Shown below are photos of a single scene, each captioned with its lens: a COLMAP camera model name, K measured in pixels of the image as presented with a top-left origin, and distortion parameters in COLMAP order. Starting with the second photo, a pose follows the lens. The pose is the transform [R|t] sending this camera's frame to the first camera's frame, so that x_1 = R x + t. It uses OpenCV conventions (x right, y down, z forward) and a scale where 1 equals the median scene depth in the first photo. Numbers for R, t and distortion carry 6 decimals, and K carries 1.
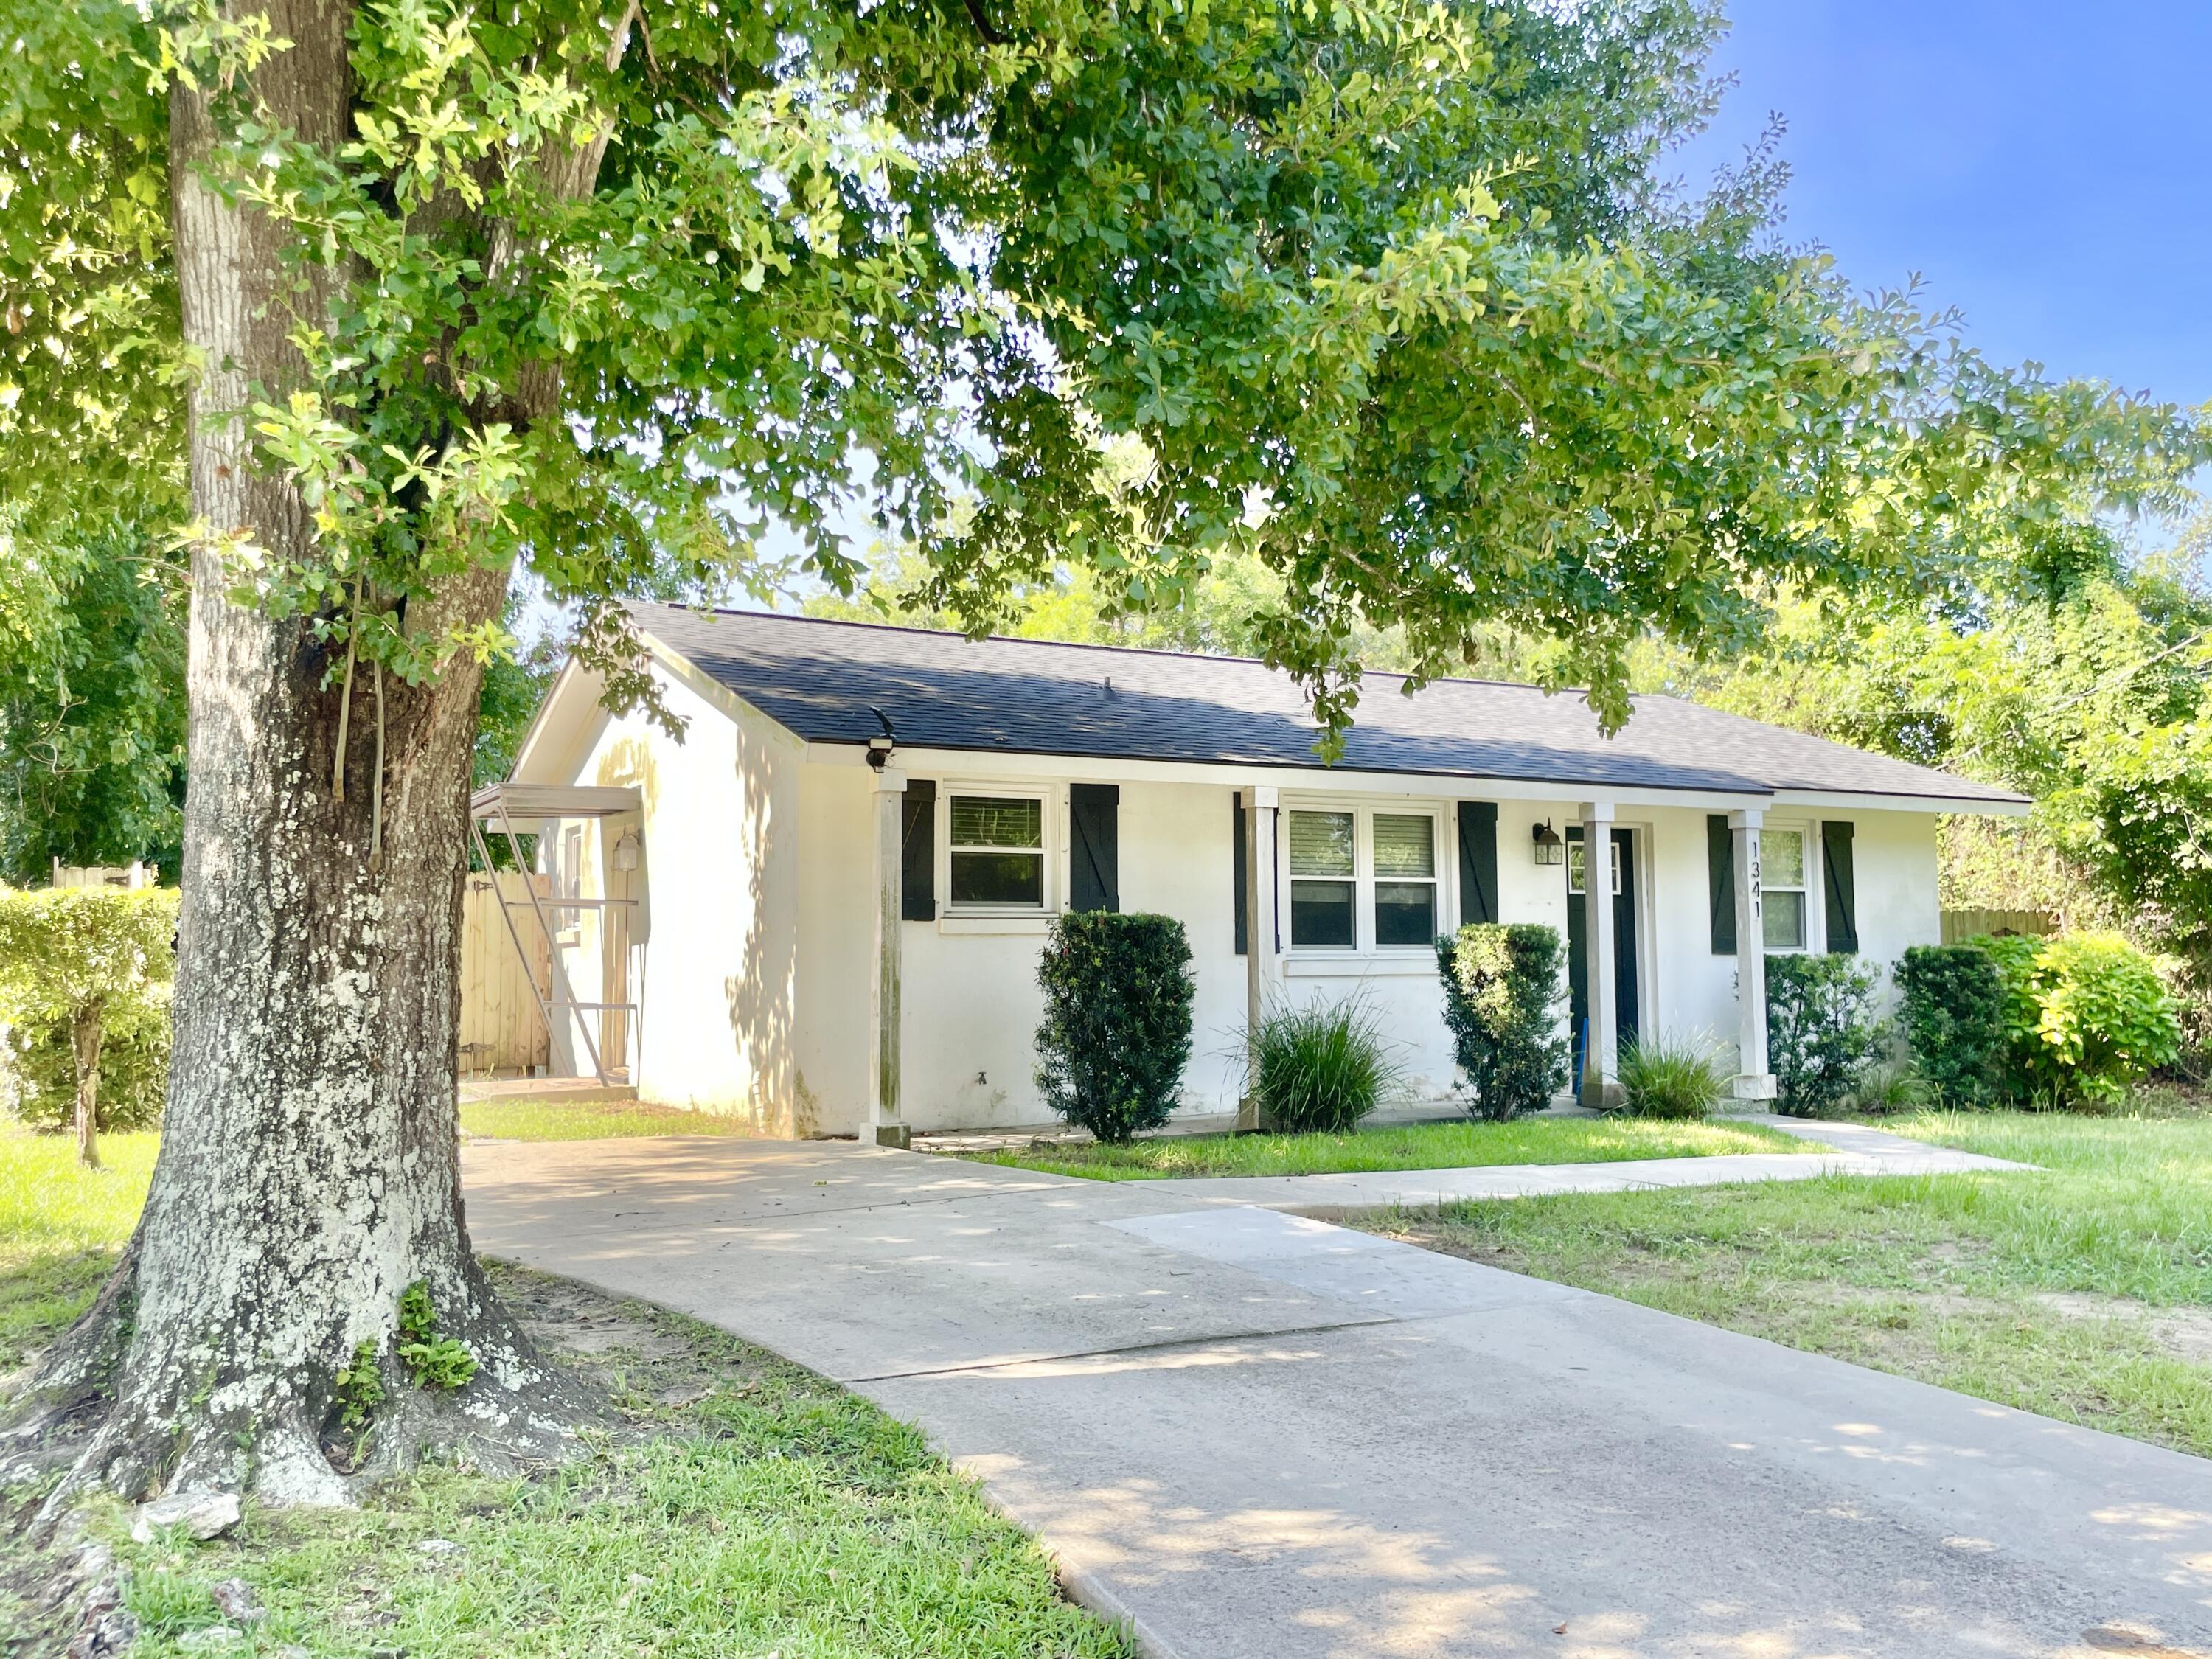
lens RADIAL K [[1973.8, 0, 1106.0], [0, 1973.8, 829.5], [0, 0, 1]] dist [0.108157, -0.002879]
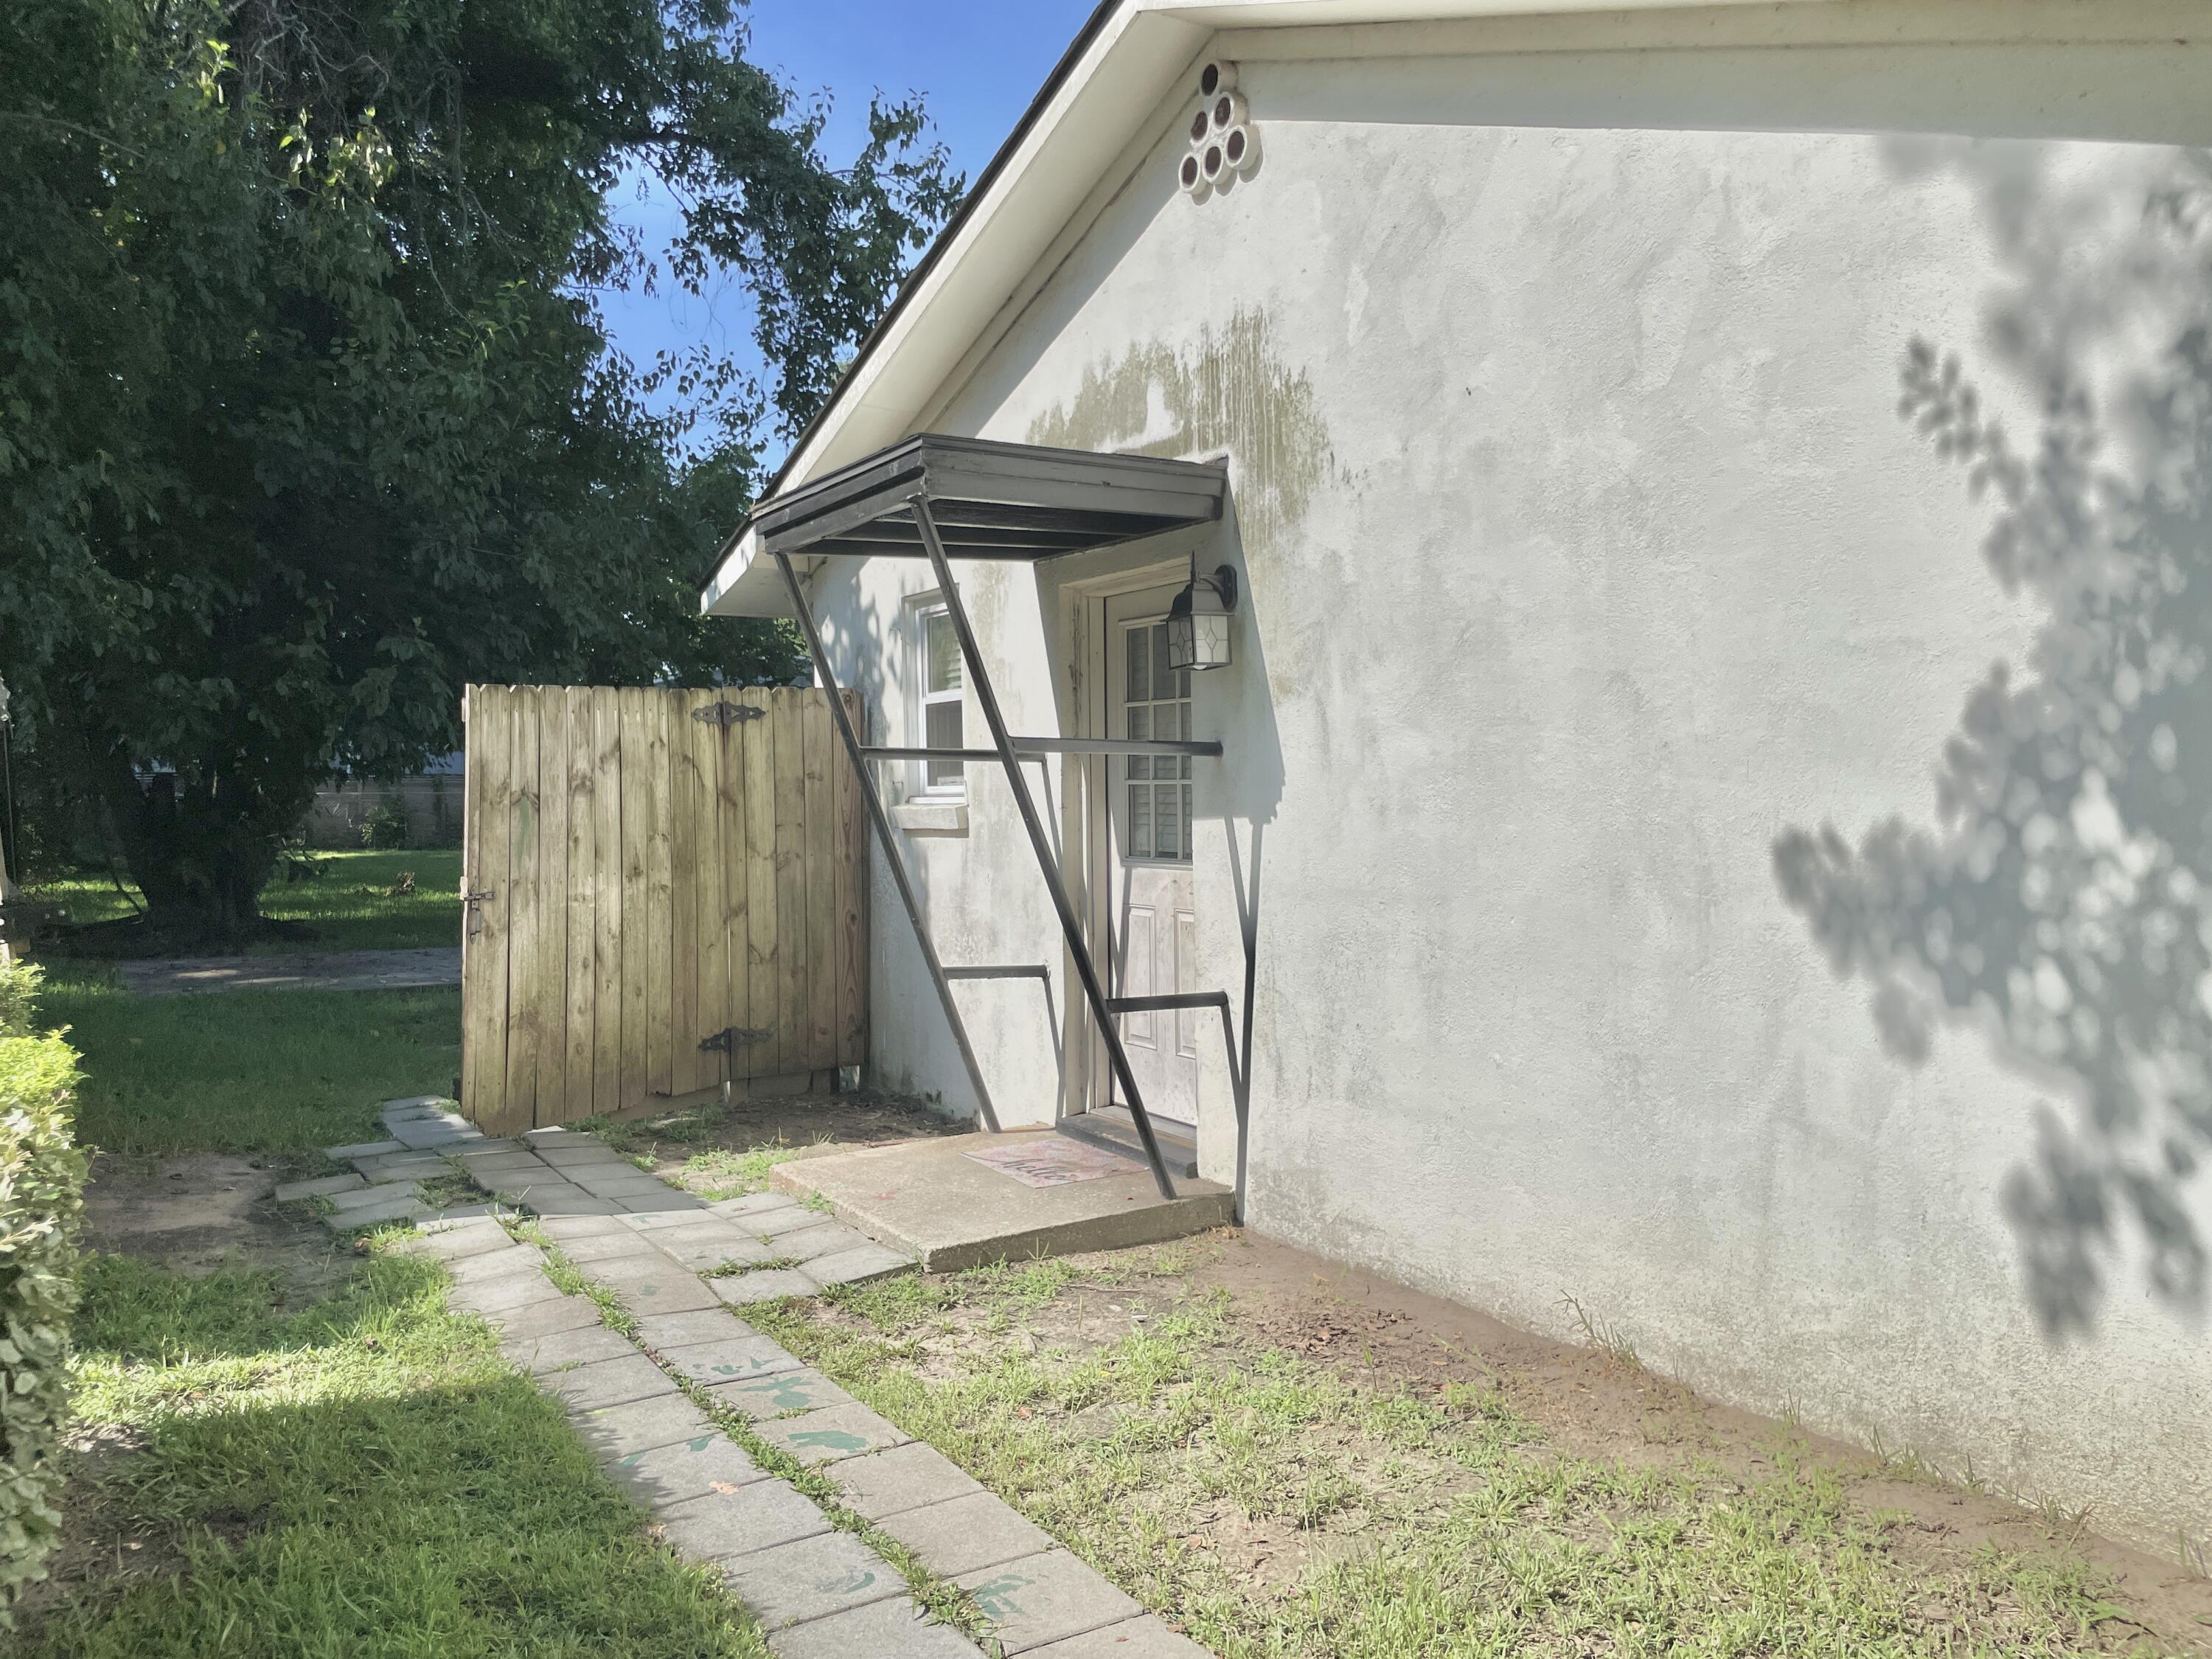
lens RADIAL K [[1691.0, 0, 1106.0], [0, 1691.0, 829.5], [0, 0, 1]] dist [0.082341, -0.102643]
pose [[0.997726, -0.014237, 0.065875, -0.251491], [0.008055, 0.995617, 0.093176, 0.018832], [-0.066913, -0.092434, 0.993468, 0.581092]]
